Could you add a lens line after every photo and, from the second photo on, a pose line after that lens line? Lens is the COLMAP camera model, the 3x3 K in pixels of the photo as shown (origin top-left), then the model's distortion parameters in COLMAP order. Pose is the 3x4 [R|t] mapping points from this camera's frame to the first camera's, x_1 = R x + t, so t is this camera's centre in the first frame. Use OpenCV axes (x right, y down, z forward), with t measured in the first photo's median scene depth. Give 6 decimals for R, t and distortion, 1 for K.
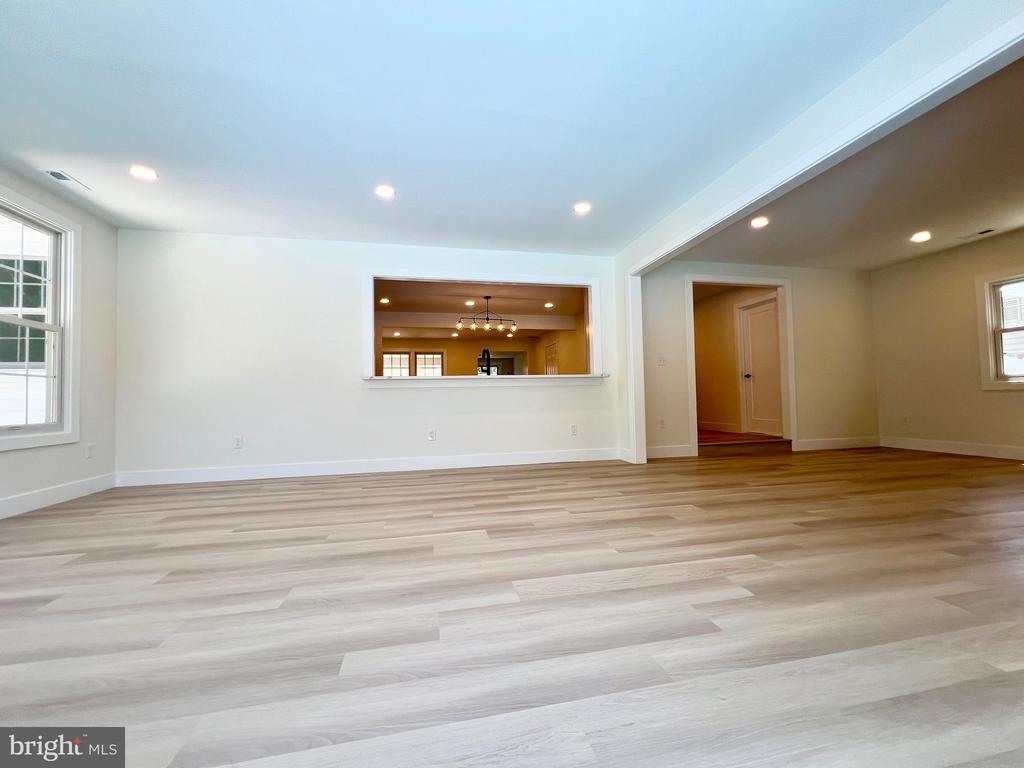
lens RADIAL K [[411.9, 0, 513.4], [0, 411.9, 383.9], [0, 0, 1]] dist [0.000415, -0.000089]
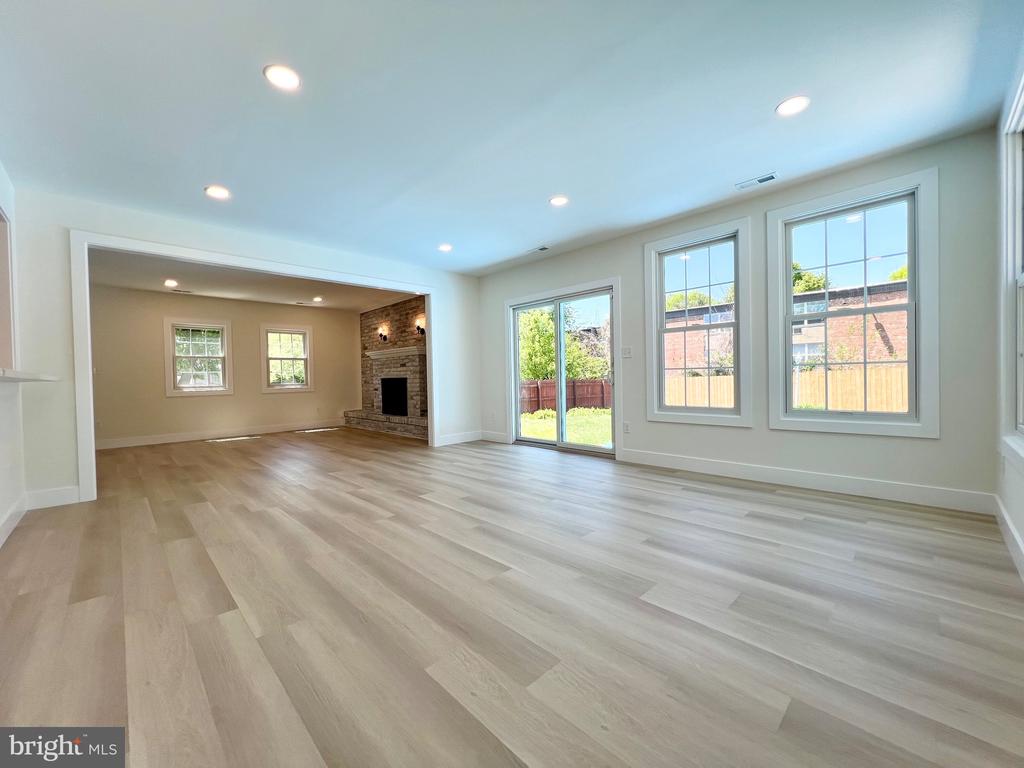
lens RADIAL K [[411.9, 0, 513.4], [0, 411.9, 383.9], [0, 0, 1]] dist [0.000415, -0.000089]
pose [[-0.530222, 0.016548, 0.847697, -1.439090], [-0.002838, 0.999769, -0.021292, 0.000159], [-0.847854, -0.013695, -0.530053, 1.482610]]
